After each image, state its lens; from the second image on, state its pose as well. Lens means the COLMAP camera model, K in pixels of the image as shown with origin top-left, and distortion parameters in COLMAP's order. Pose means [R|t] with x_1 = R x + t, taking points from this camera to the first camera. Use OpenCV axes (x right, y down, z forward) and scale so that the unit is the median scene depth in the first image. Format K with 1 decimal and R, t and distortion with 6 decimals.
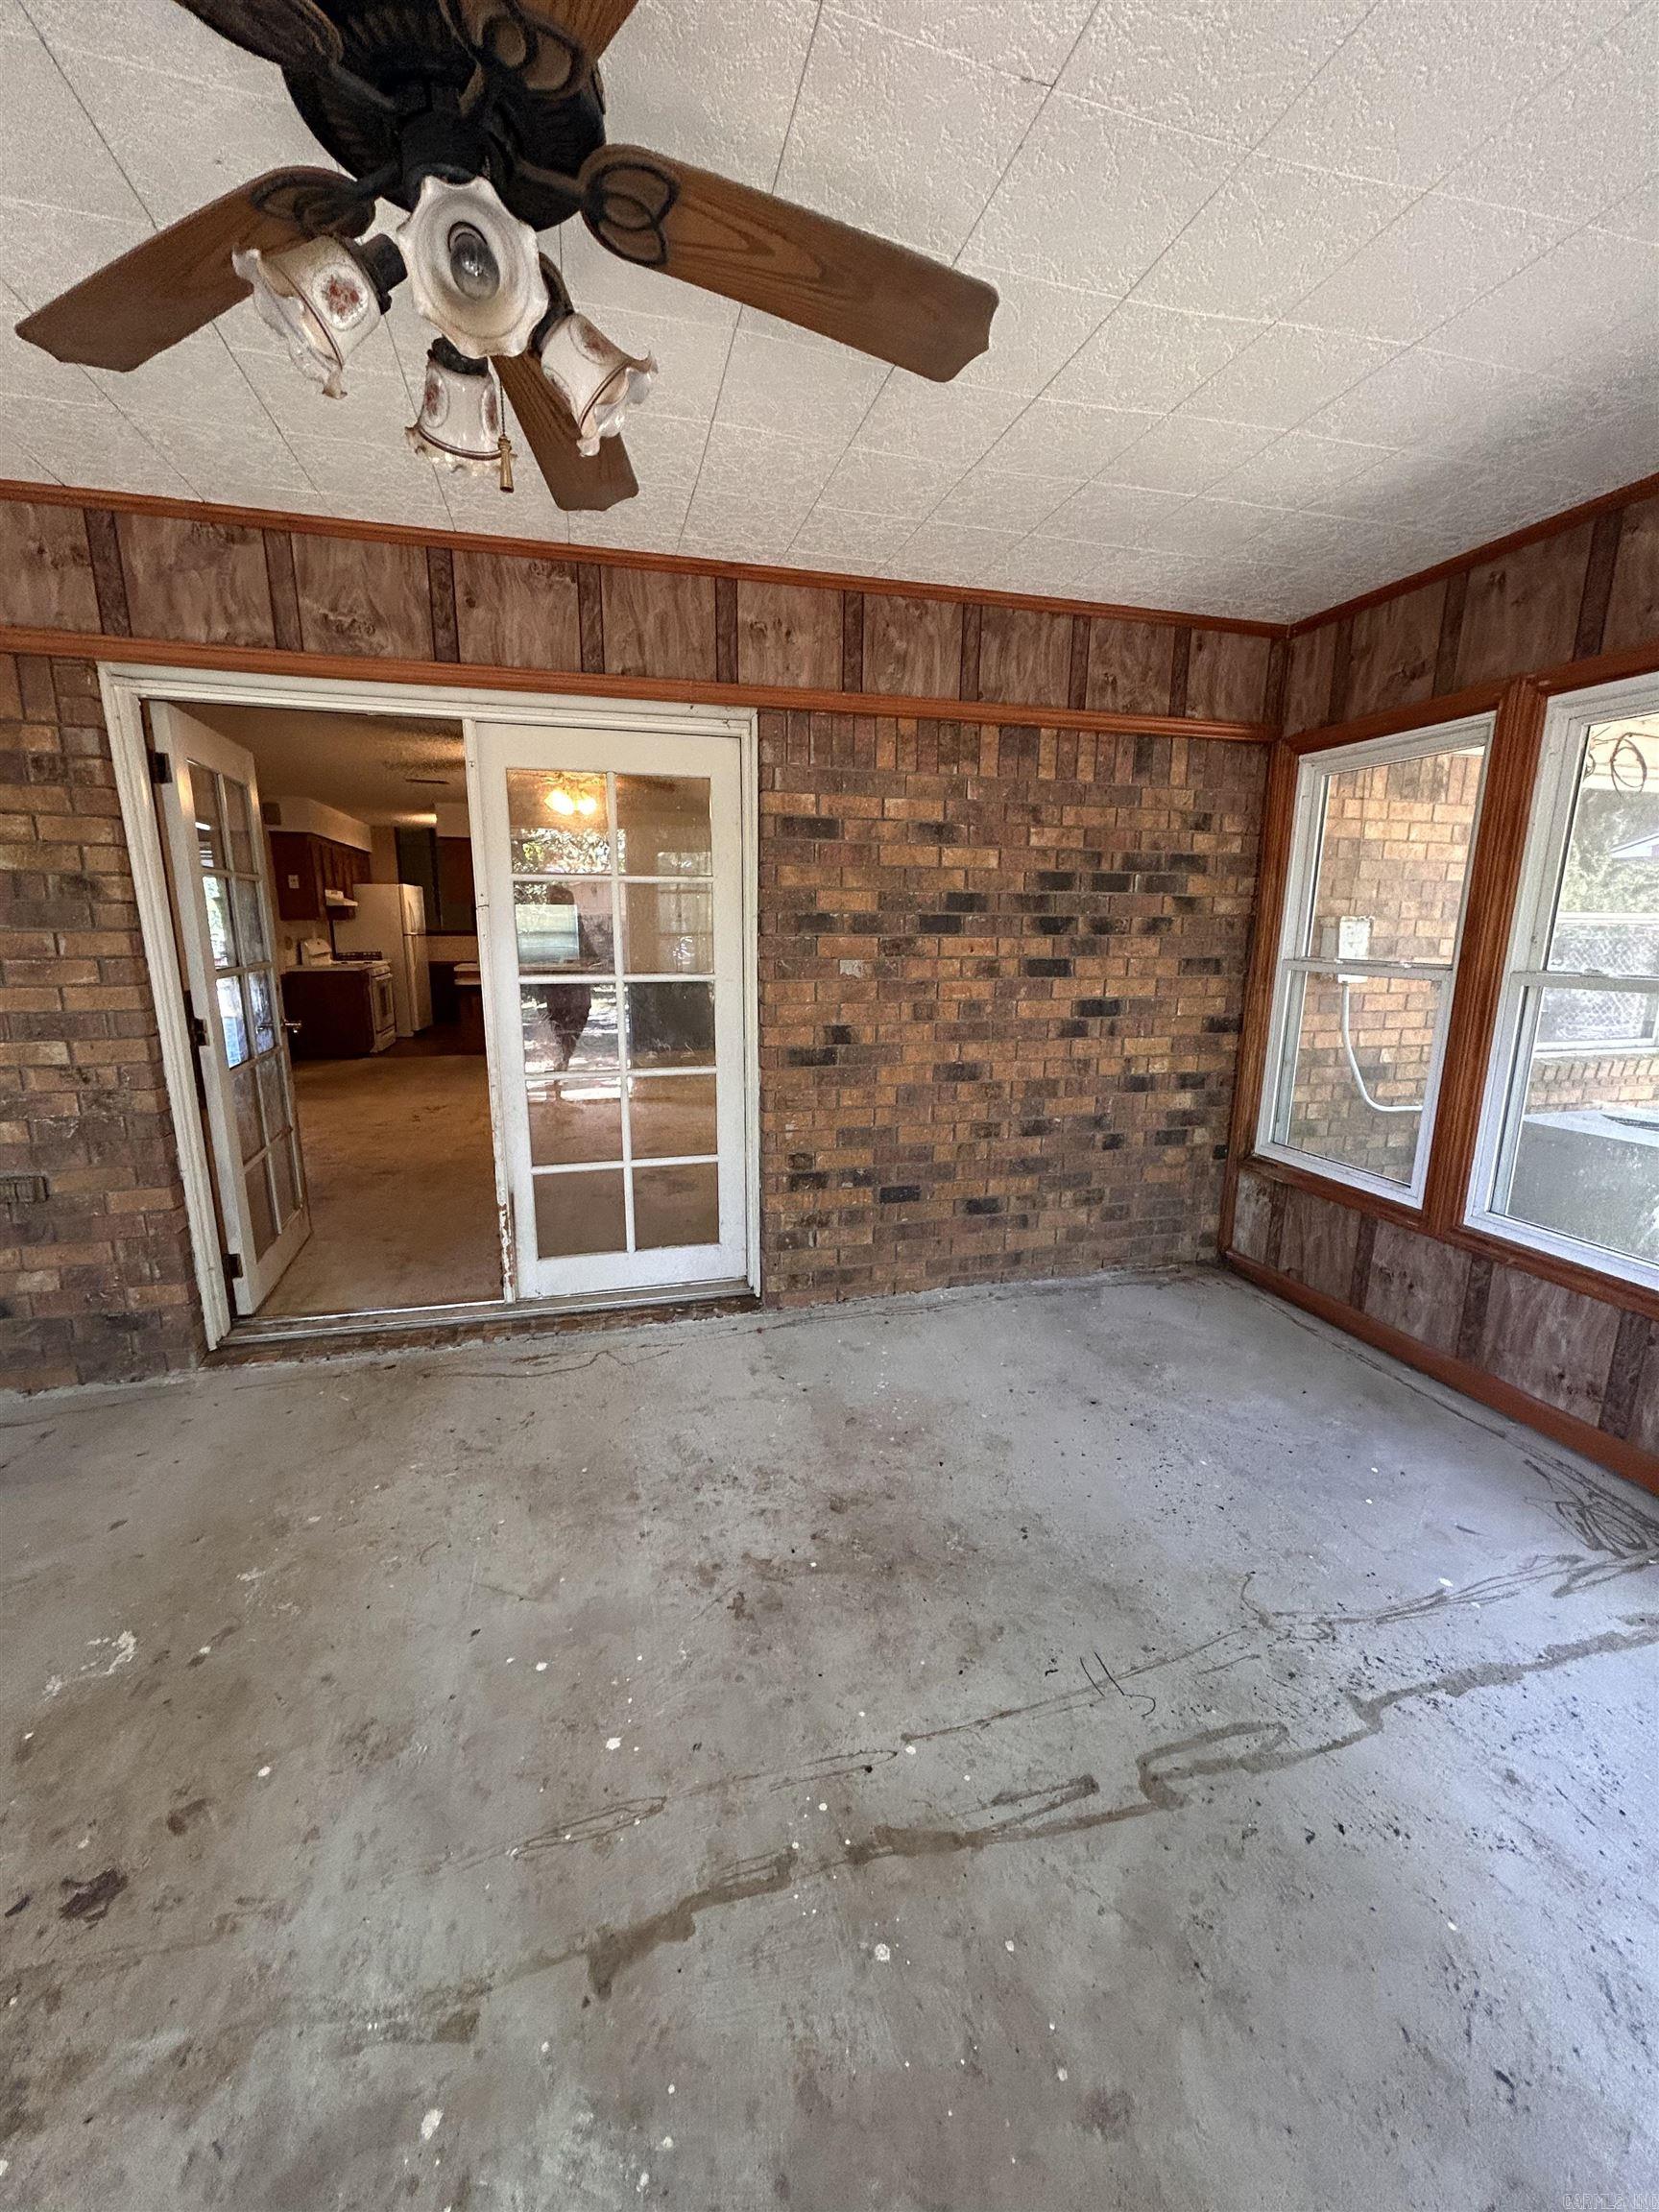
lens RADIAL K [[882.3, 0, 828.0], [0, 882.3, 1110.4], [0, 0, 1]] dist [-0.000346, -0.000204]
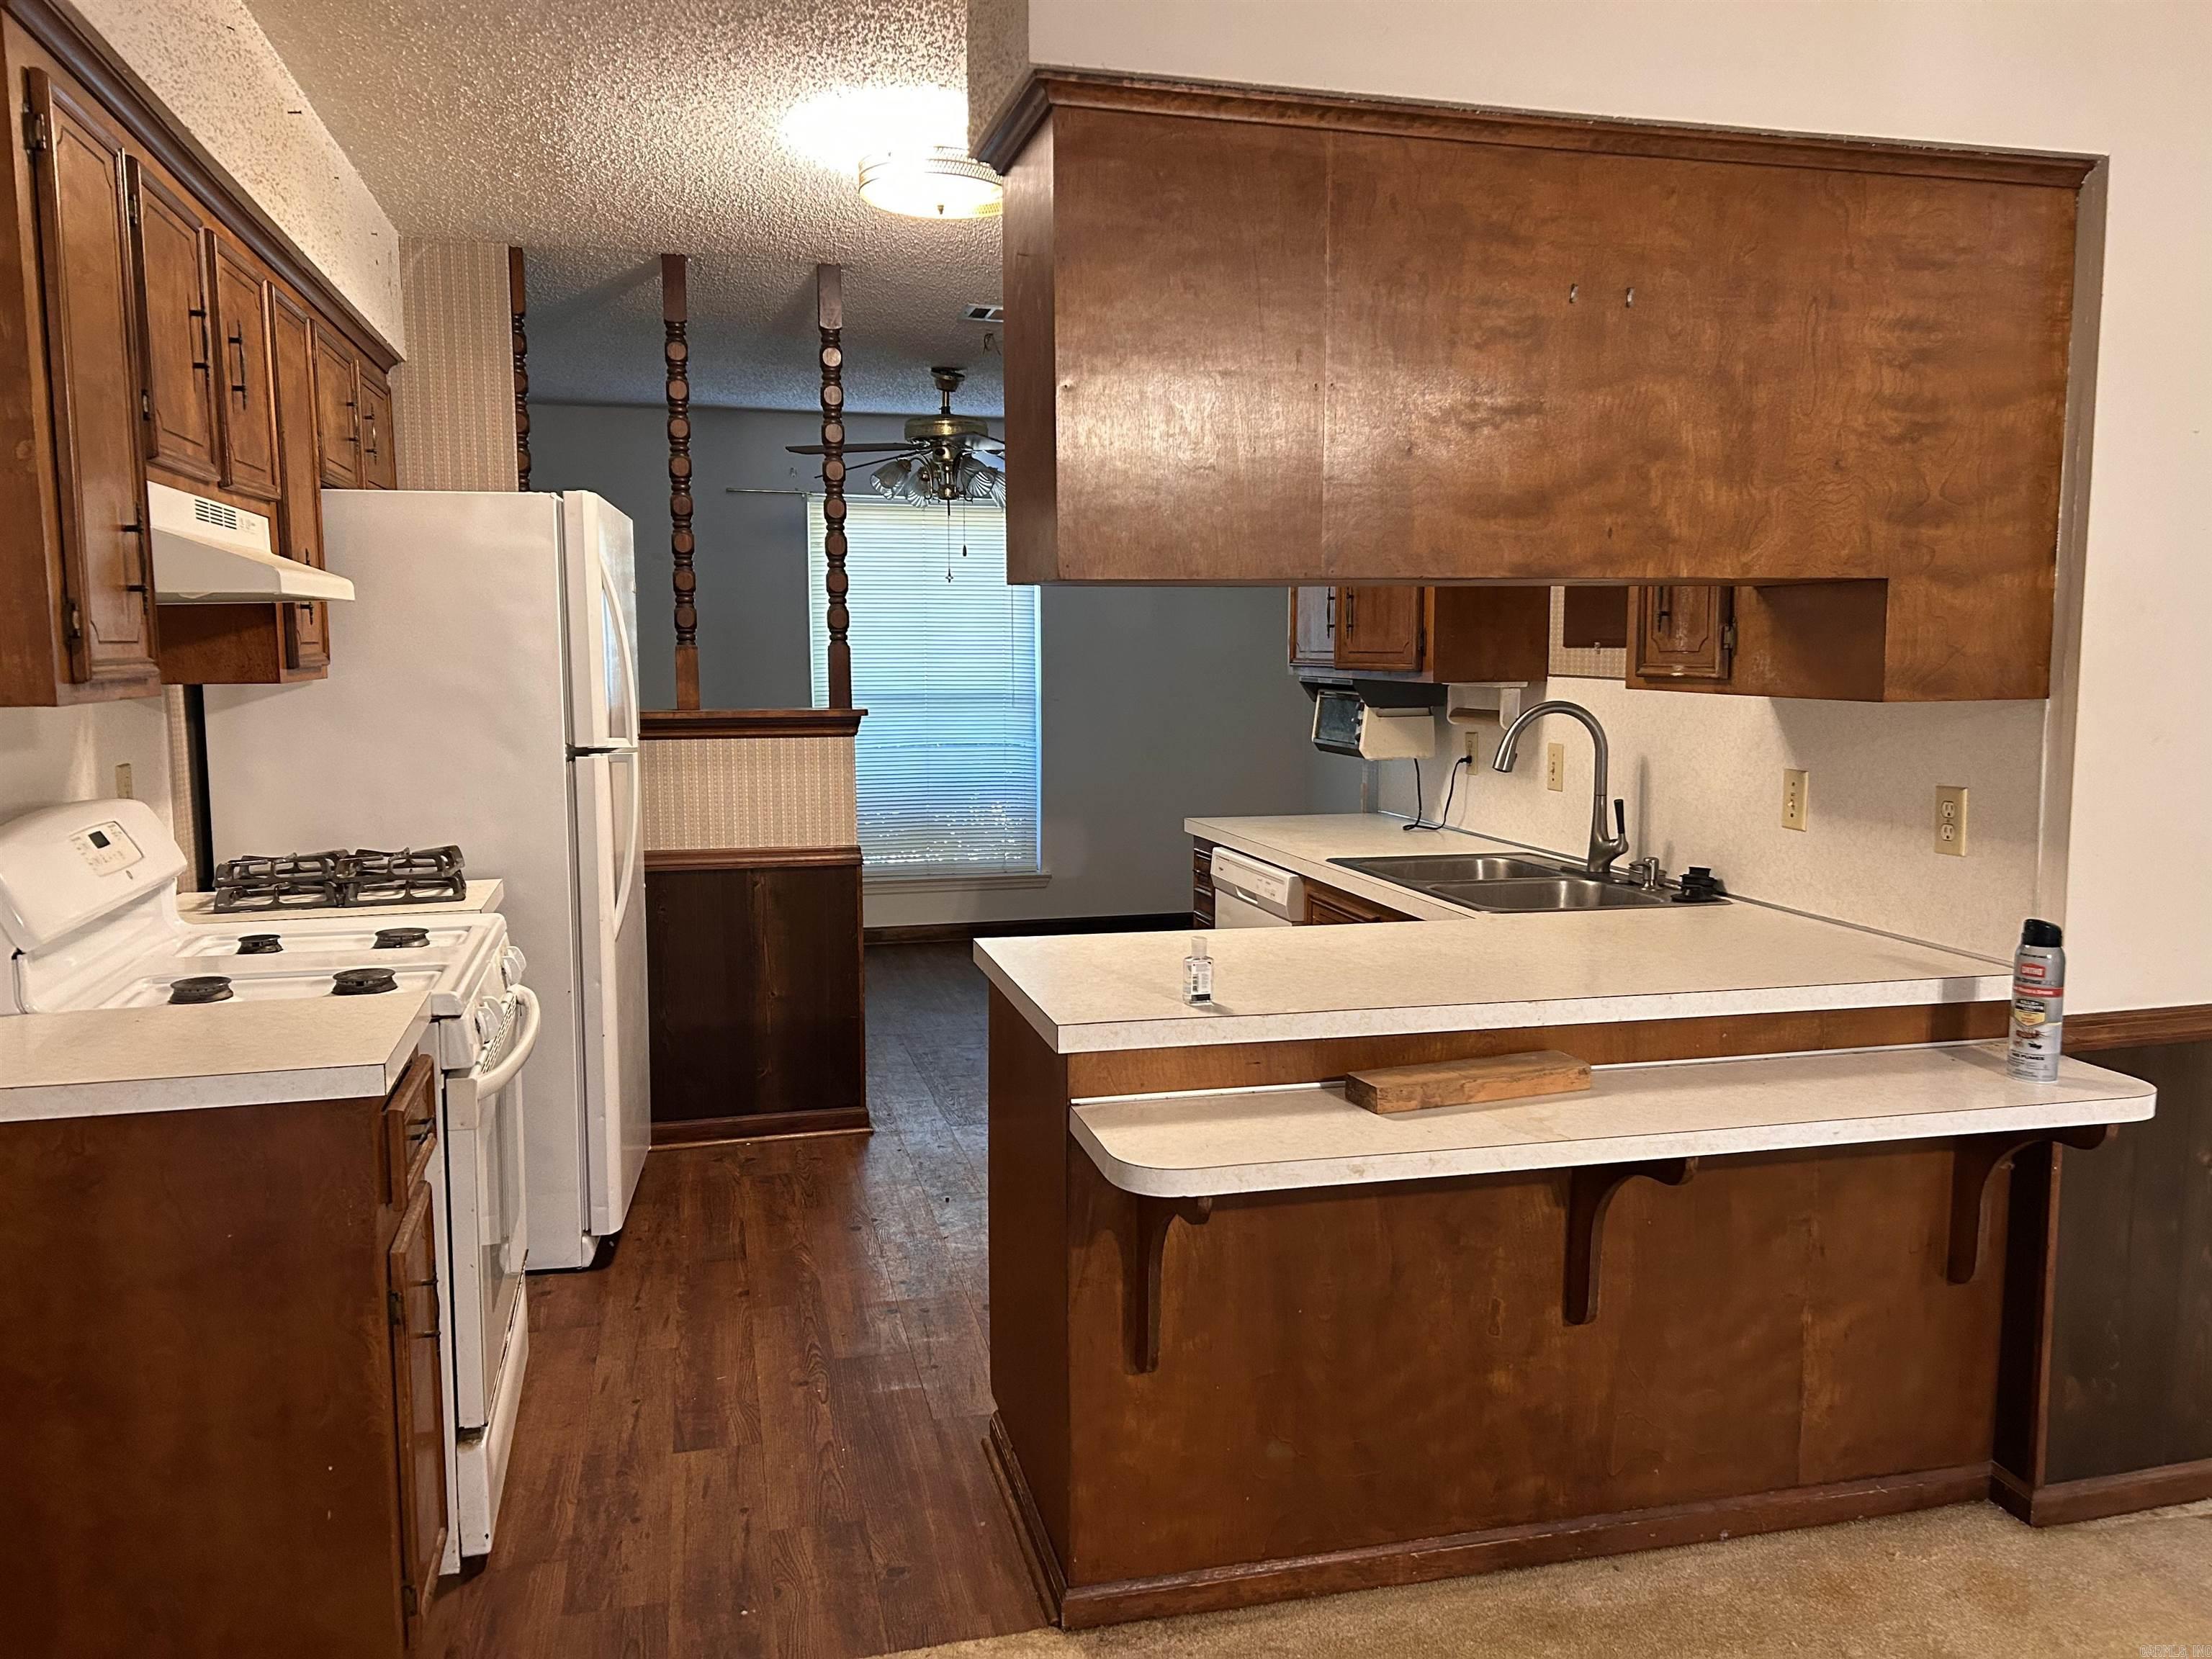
lens RADIAL K [[1629.9, 0, 1106.0], [0, 1629.9, 829.5], [0, 0, 1]] dist [0.021486, -0.038094]
pose [[0.999975, -0.003328, -0.006223, -0.389482], [0.002730, 0.995581, -0.093867, -0.159301], [0.006508, 0.093848, 0.995565, 0.699206]]
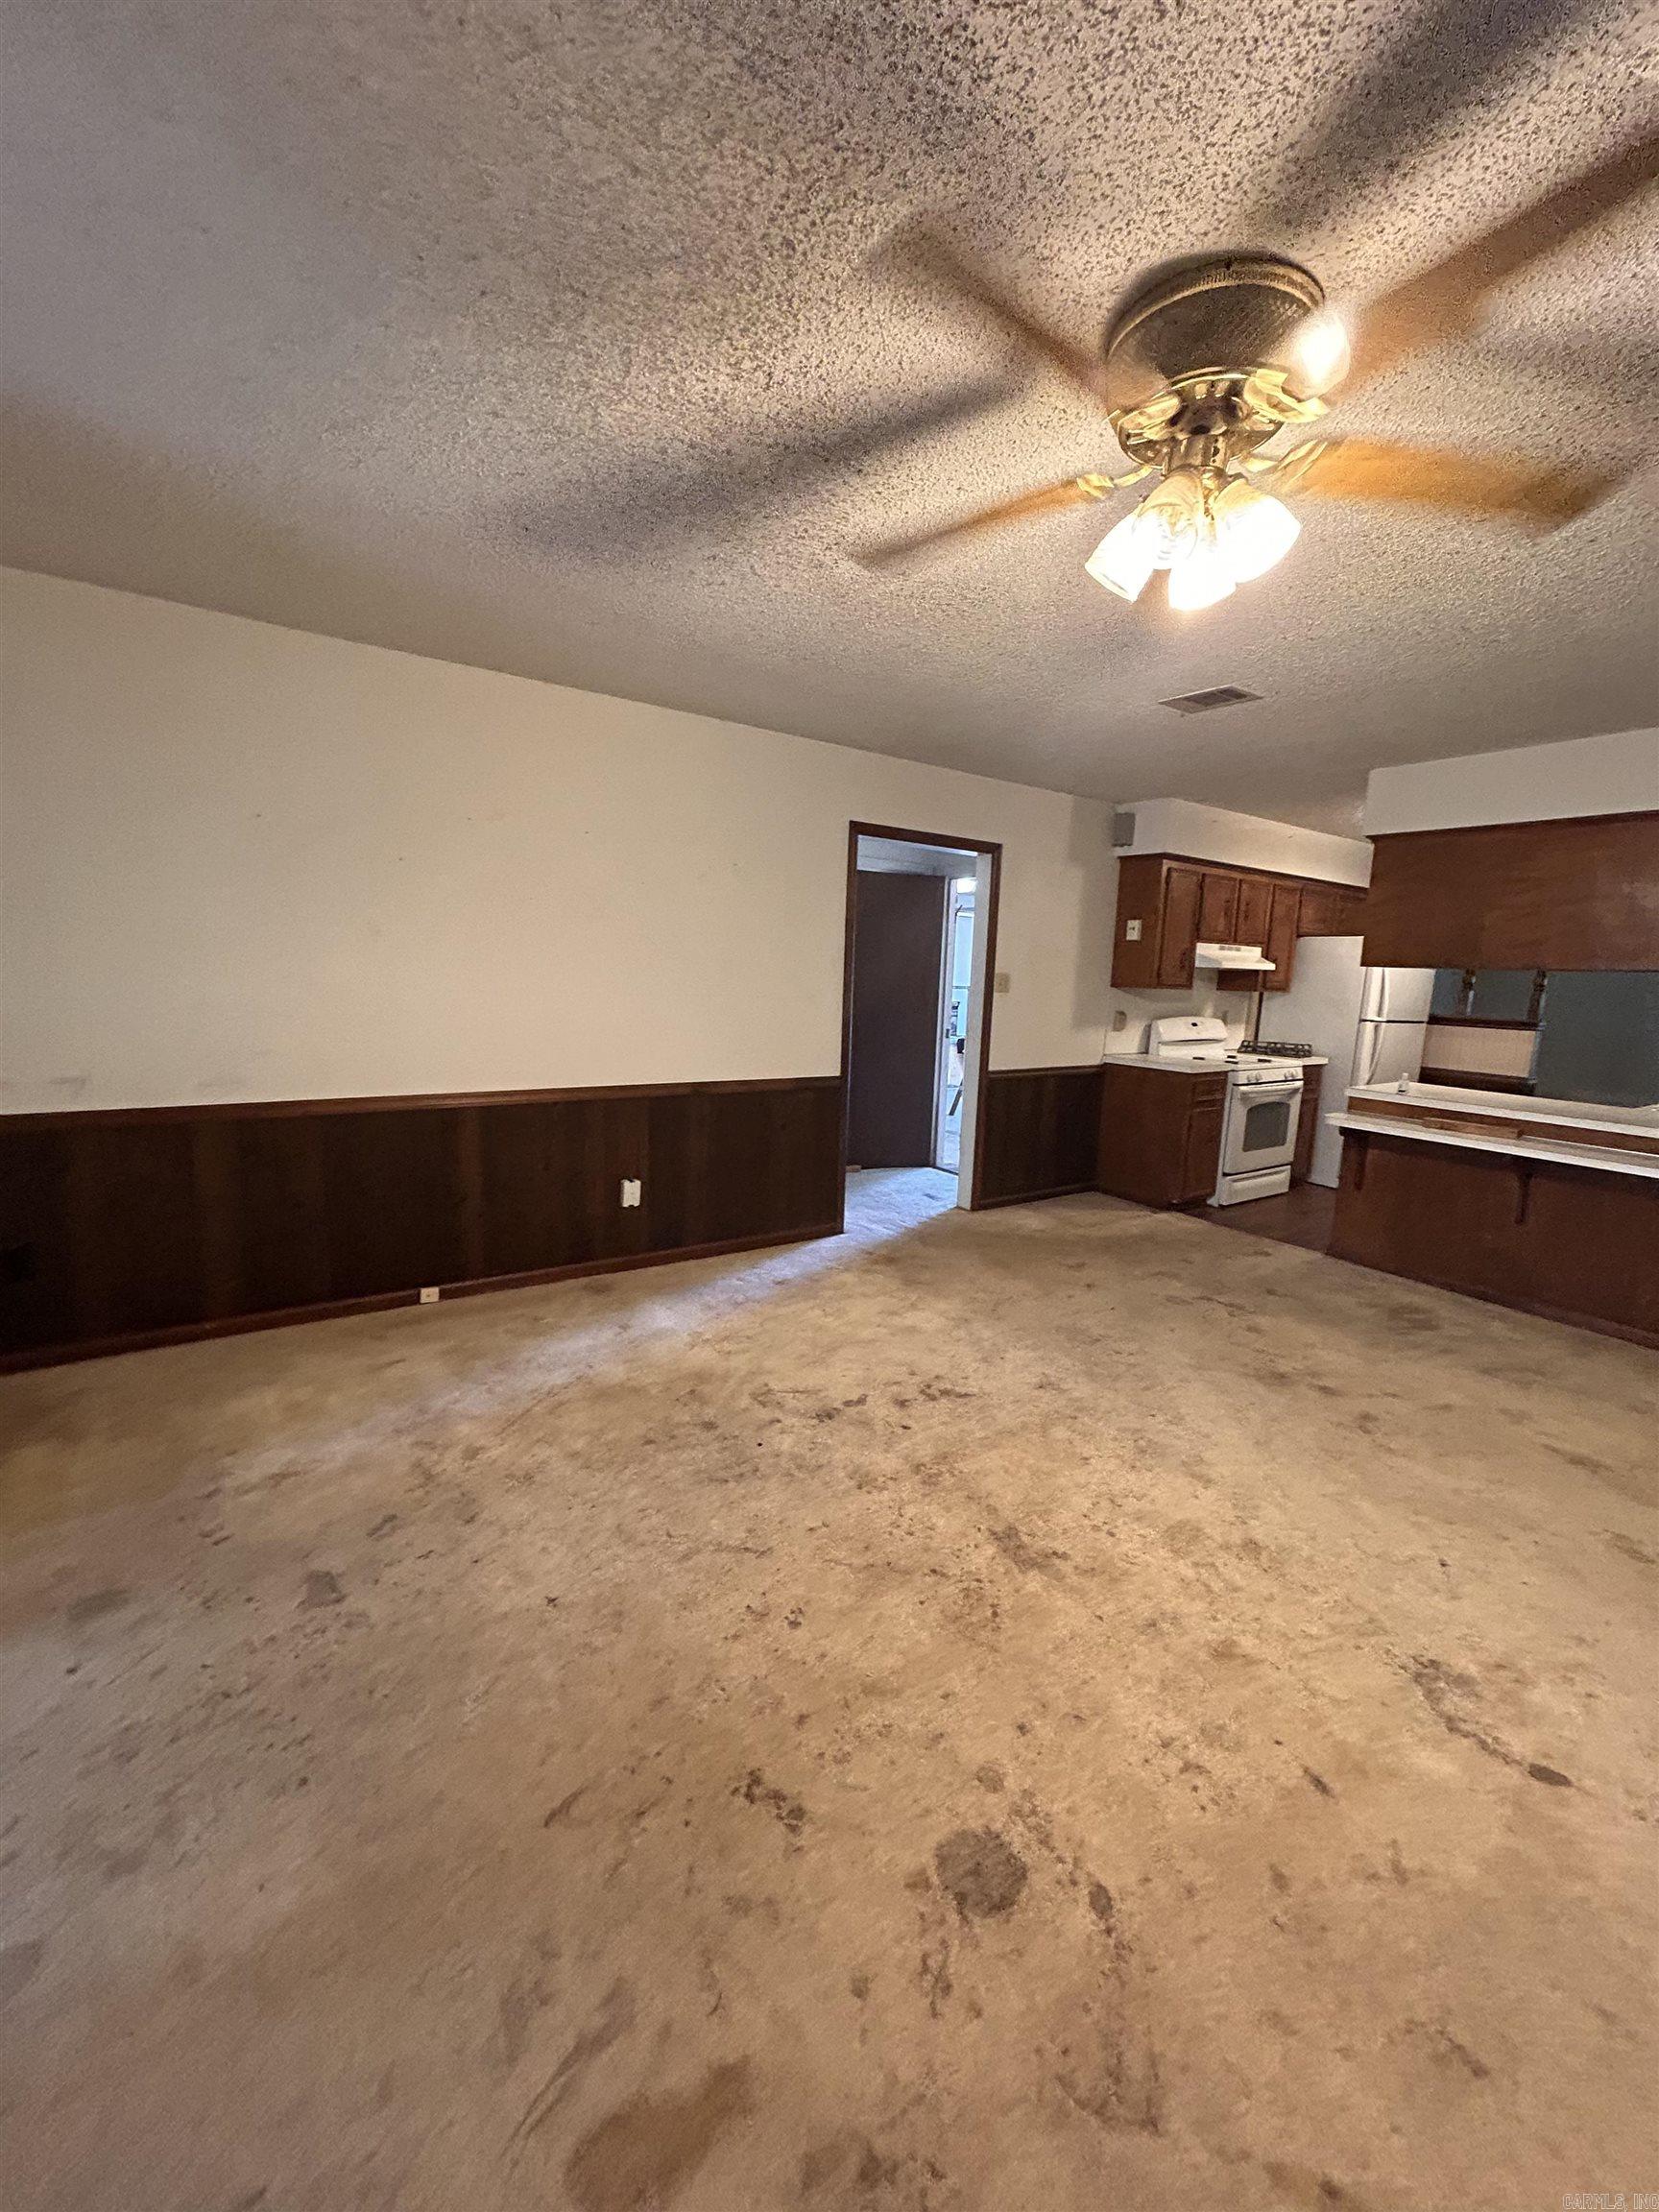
lens RADIAL K [[882.3, 0, 828.0], [0, 882.3, 1110.4], [0, 0, 1]] dist [-0.000346, -0.000204]
pose [[0.327108, 0.159511, -0.931427, -0.042144], [-0.230442, 0.969360, 0.085079, -0.116596], [0.916459, 0.186810, 0.353843, 0.513154]]
